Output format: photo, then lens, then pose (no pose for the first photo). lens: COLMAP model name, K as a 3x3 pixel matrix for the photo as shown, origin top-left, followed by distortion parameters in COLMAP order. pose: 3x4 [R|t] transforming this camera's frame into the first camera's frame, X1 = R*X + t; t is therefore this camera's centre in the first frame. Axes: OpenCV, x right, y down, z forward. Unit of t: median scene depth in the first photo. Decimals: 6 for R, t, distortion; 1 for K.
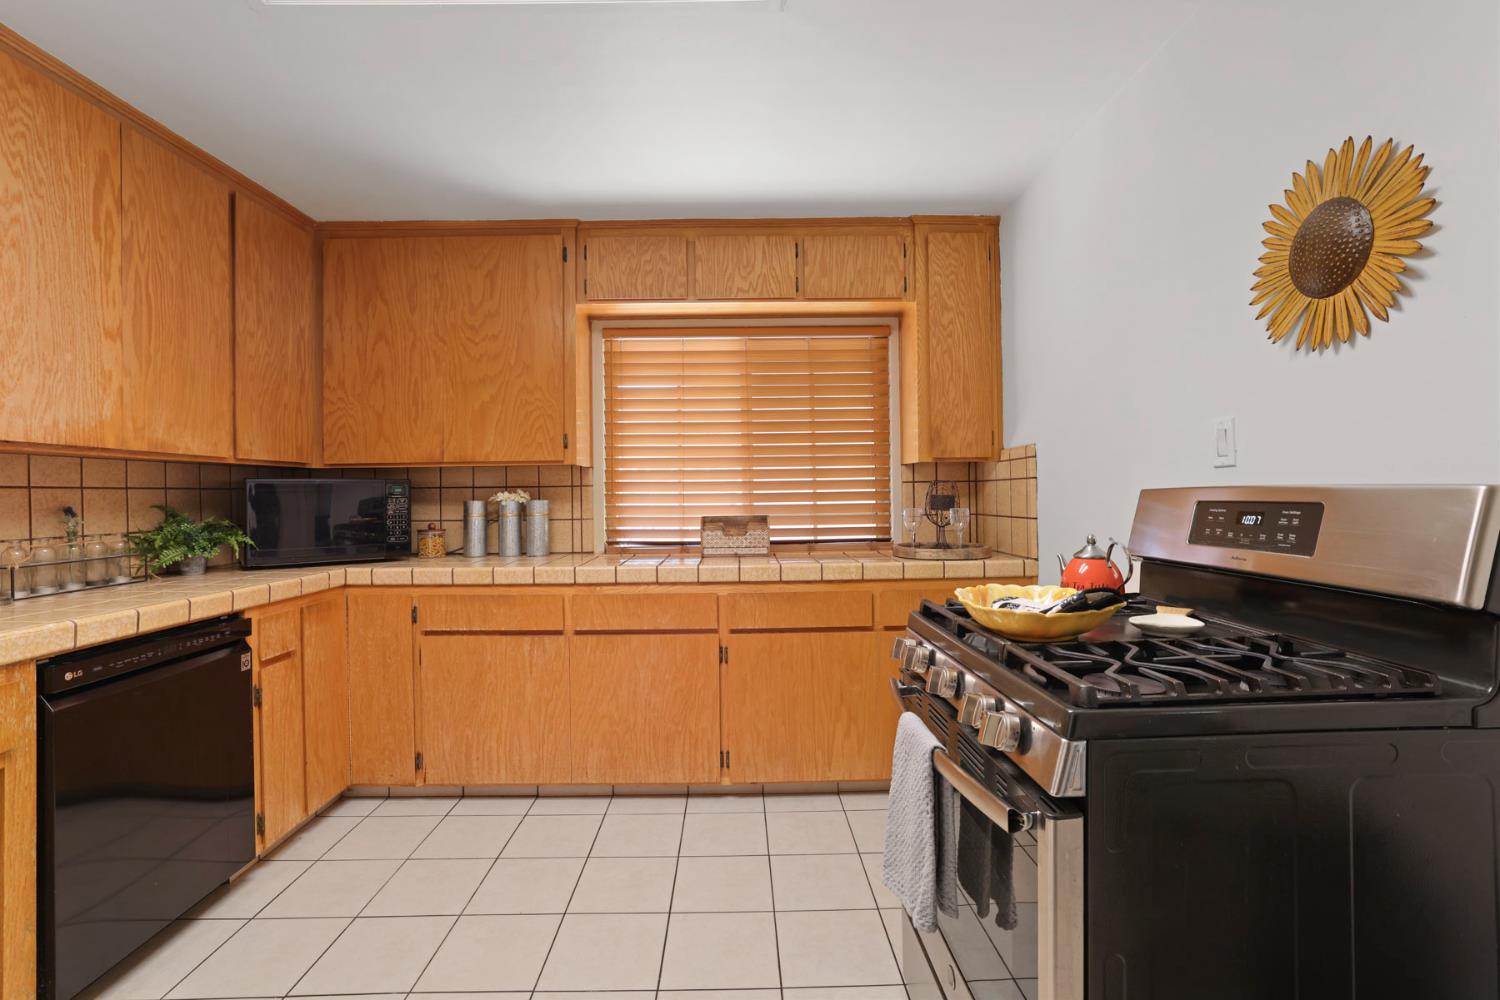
lens RADIAL K [[669.4, 0, 751.9], [0, 669.4, 488.6], [0, 0, 1]] dist [-0.047418, 0.017680]
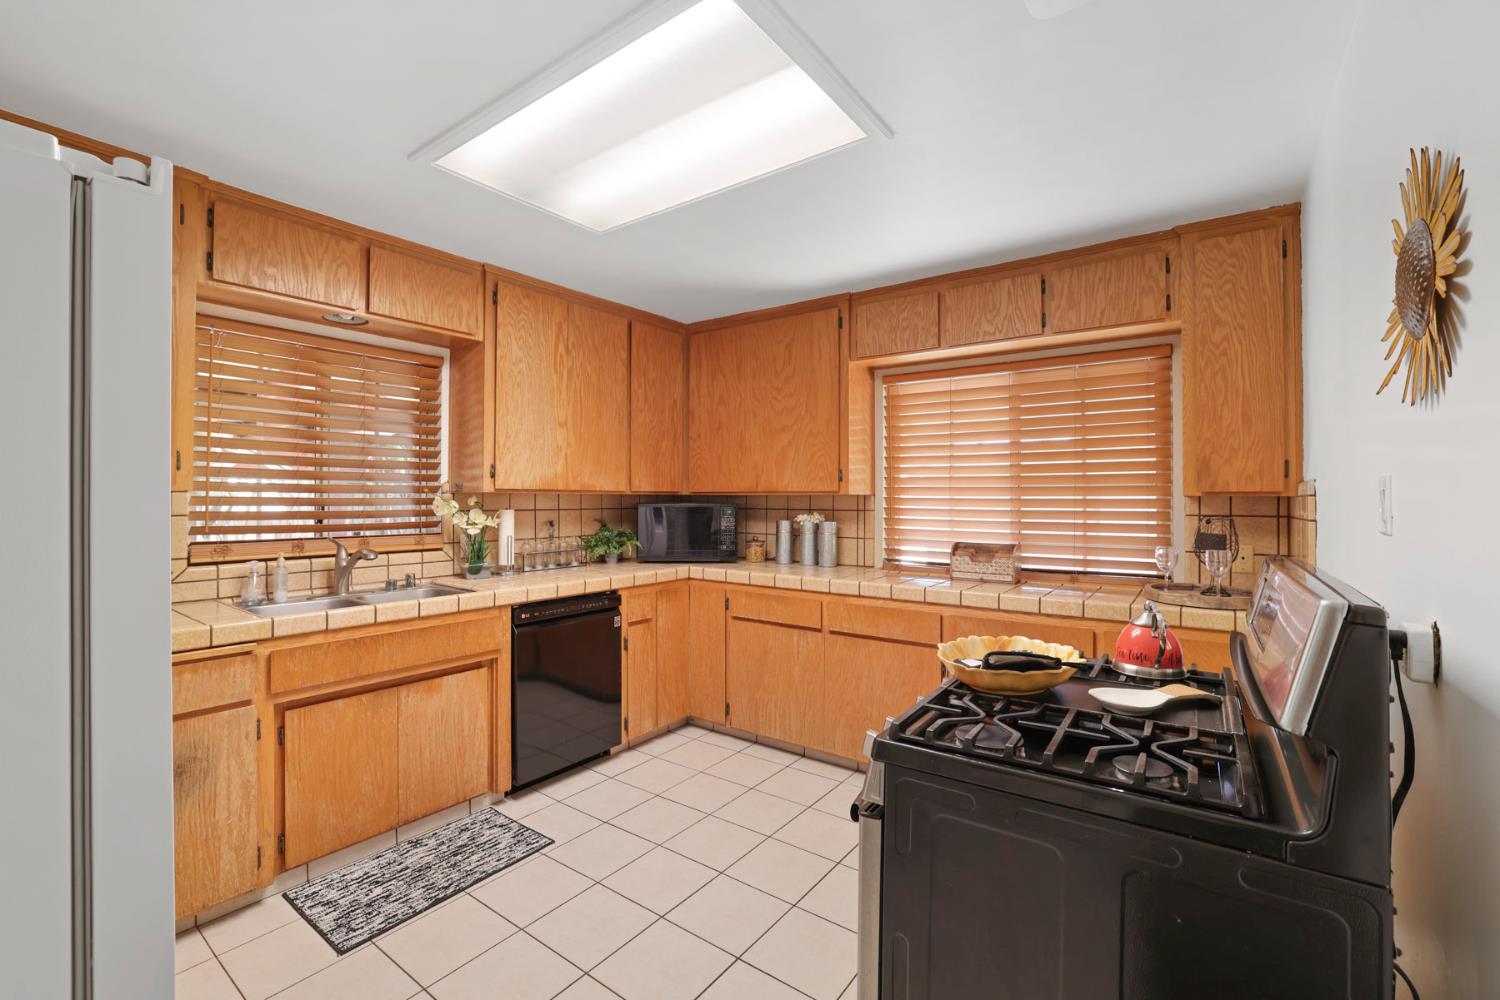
lens RADIAL K [[650.7, 0, 747.0], [0, 650.7, 487.7], [0, 0, 1]] dist [-0.055024, 0.020356]
pose [[0.793751, 0.007051, -0.608202, 0.349918], [-0.008902, 0.999960, -0.000026, -0.052632], [0.608178, 0.005435, 0.793782, -0.059890]]
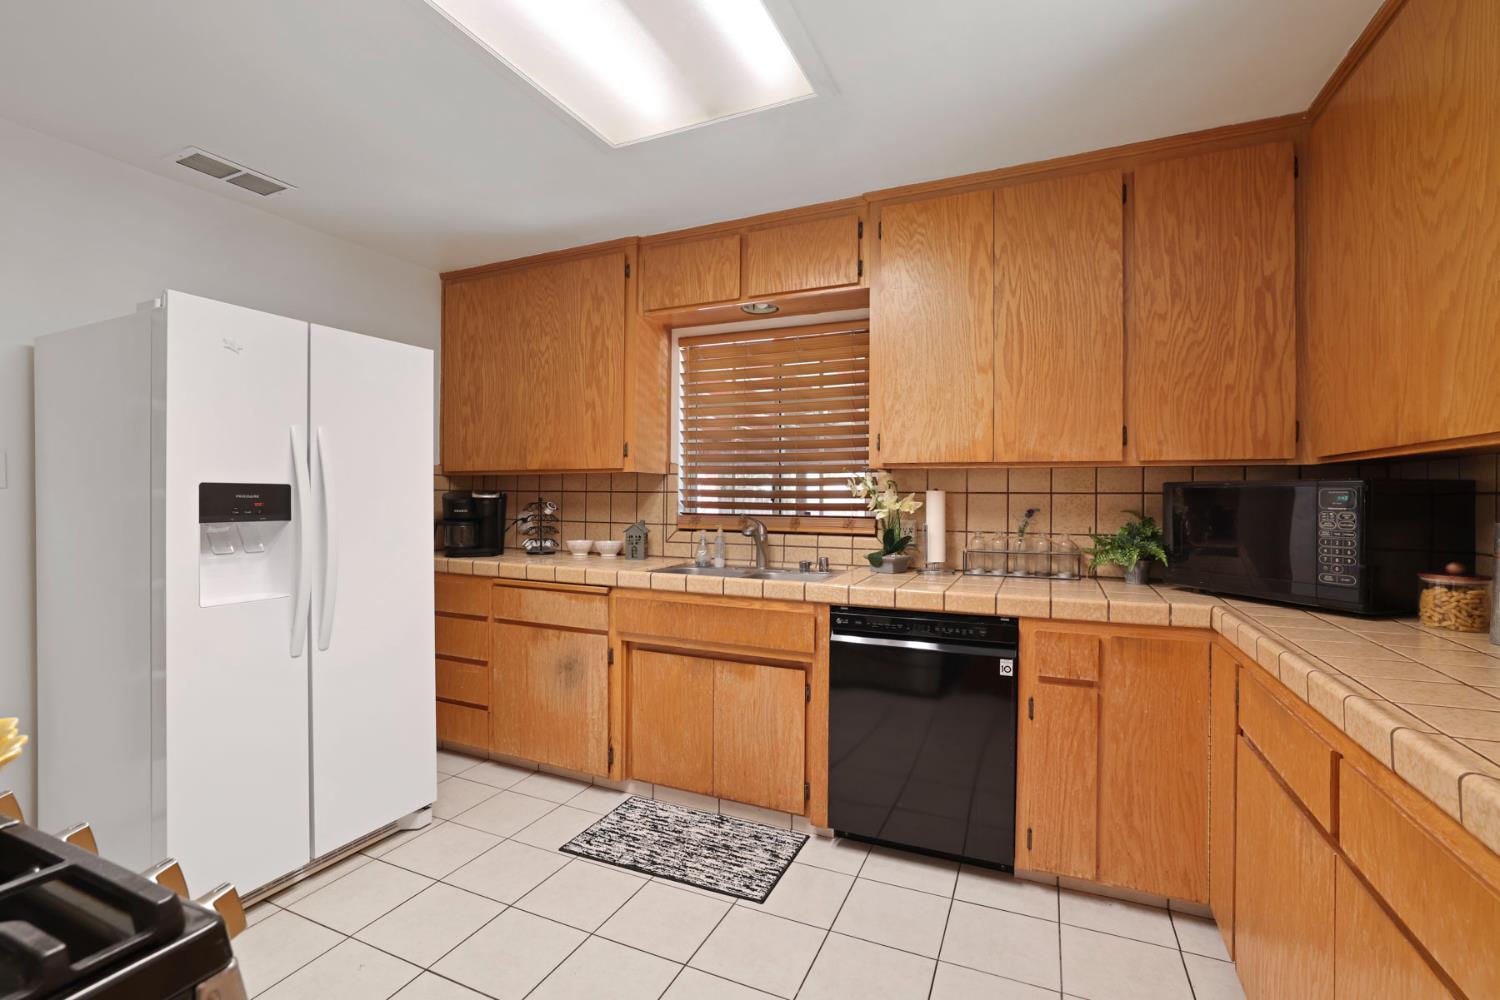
lens RADIAL K [[664.0, 0, 736.4], [0, 664.0, 494.3], [0, 0, 1]] dist [-0.053255, 0.017648]
pose [[-0.437352, 0.012607, -0.899202, 0.246329], [0.008435, 0.999915, 0.009917, -0.012690], [0.899251, -0.003248, -0.437421, 0.829584]]
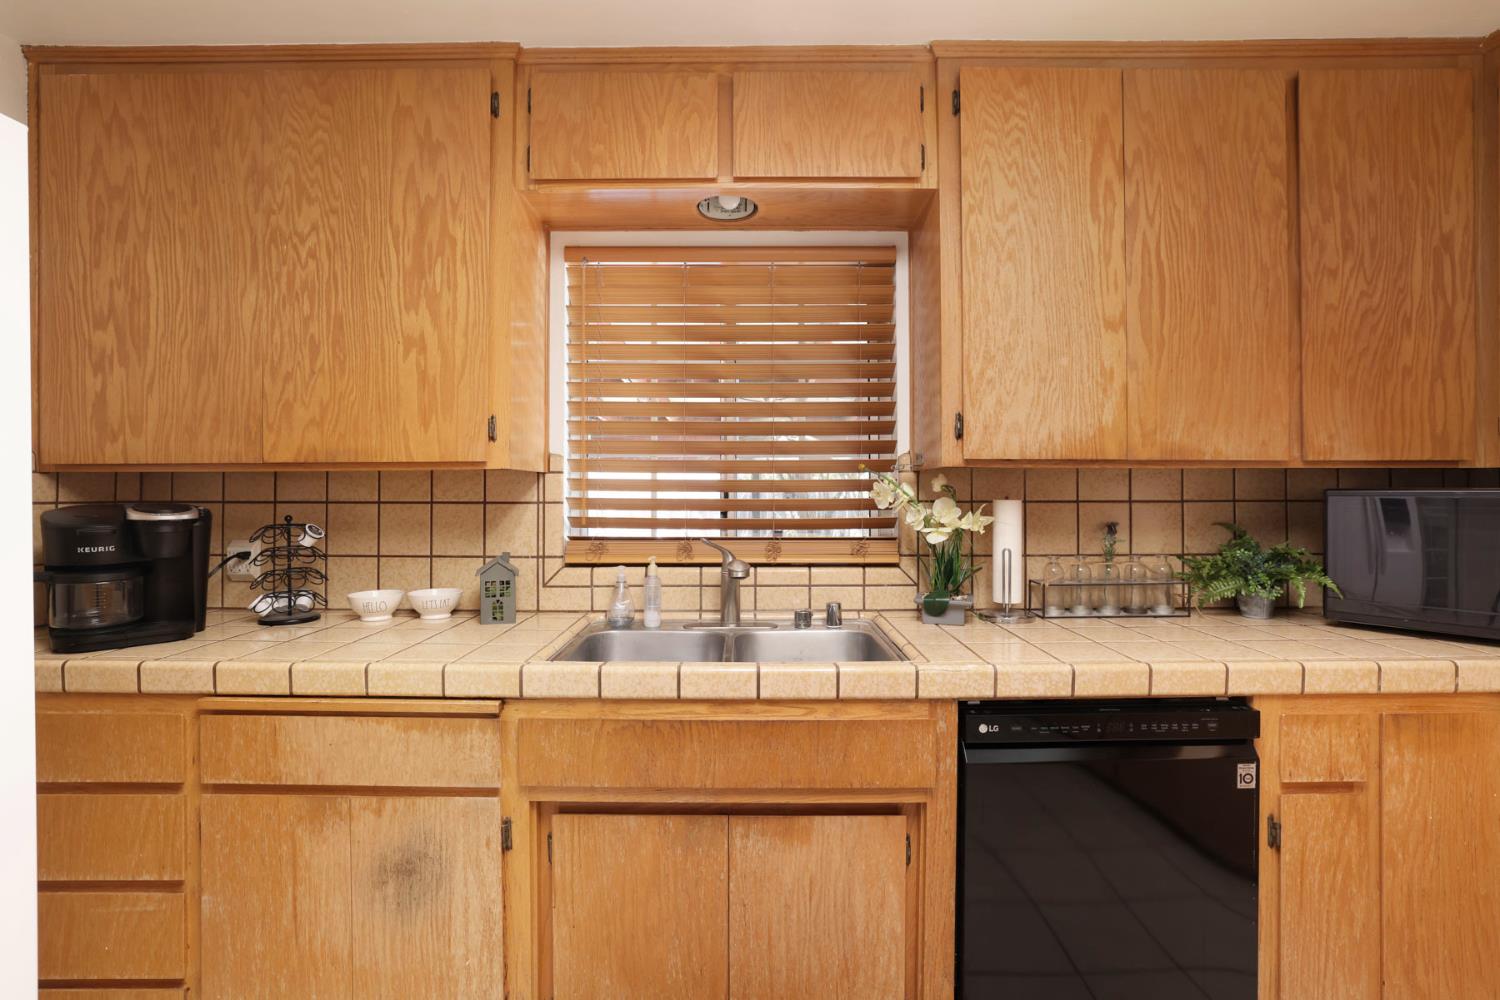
lens RADIAL K [[661.6, 0, 742.6], [0, 661.6, 490.7], [0, 0, 1]] dist [-0.047172, 0.017563]
pose [[-0.020050, 0.014436, -0.999695, -0.093468], [0.009262, 0.999856, 0.014253, -0.027835], [0.999756, -0.008974, -0.020181, 0.394287]]
